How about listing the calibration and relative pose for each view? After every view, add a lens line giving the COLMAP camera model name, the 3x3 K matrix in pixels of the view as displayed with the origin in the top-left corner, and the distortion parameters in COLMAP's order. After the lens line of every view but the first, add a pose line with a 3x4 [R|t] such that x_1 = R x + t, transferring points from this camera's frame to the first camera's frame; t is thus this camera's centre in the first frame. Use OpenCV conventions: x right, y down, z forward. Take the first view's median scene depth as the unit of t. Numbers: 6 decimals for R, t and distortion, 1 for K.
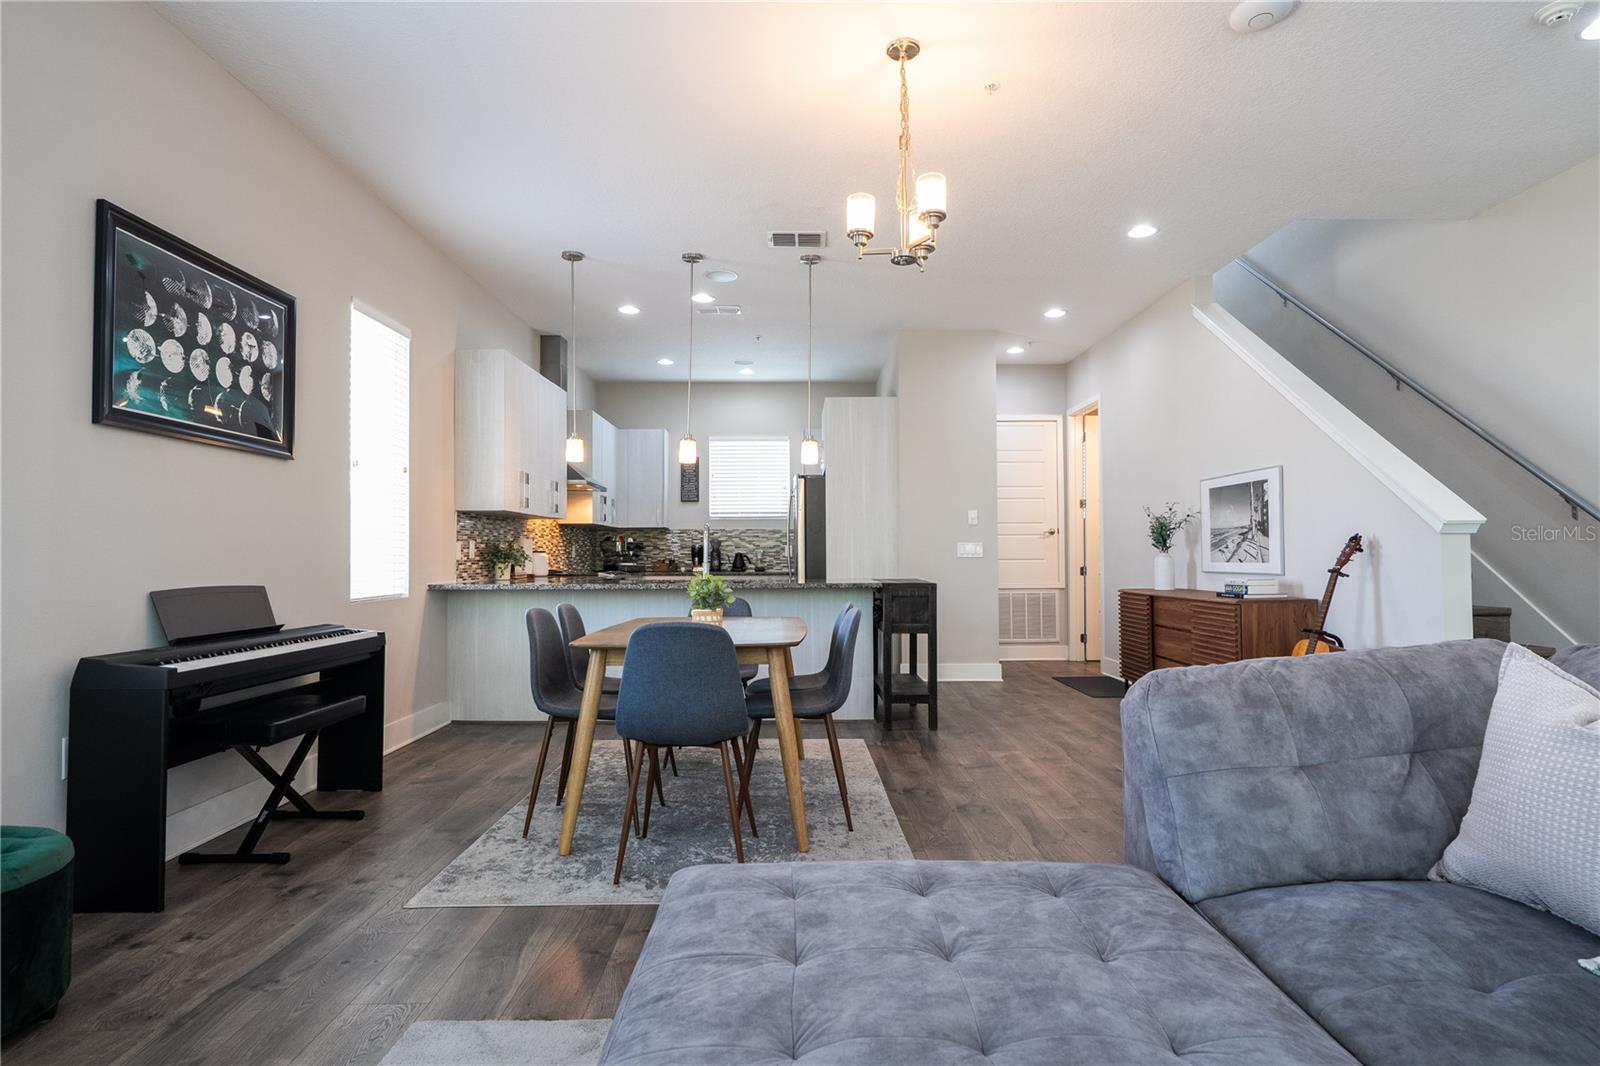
lens RADIAL K [[838.9, 0, 800.0], [0, 838.9, 533.0], [0, 0, 1]] dist [0.000520, 0.000016]
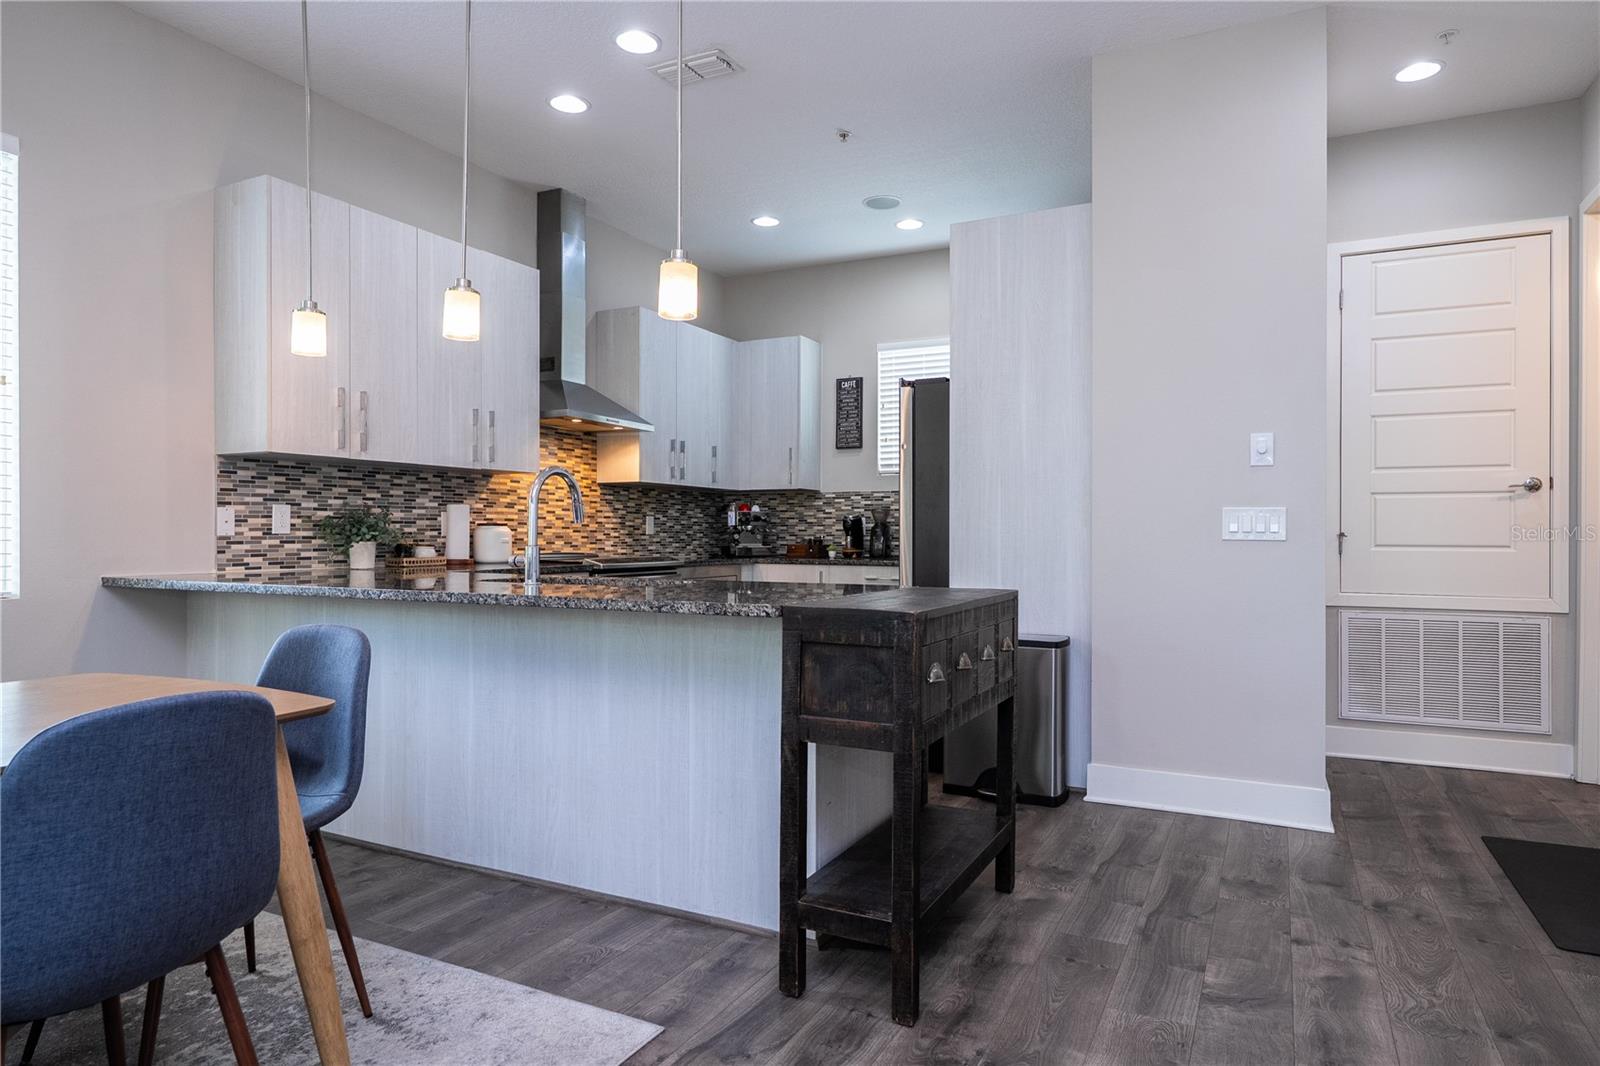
lens RADIAL K [[942.3, 0, 800.0], [0, 942.3, 533.0], [0, 0, 1]] dist [-0.005150, -0.001705]
pose [[0.890192, 0.007143, -0.455530, 0.181956], [0.004930, 0.999667, 0.025311, 0.009601], [0.455559, -0.024777, 0.889861, 0.383384]]
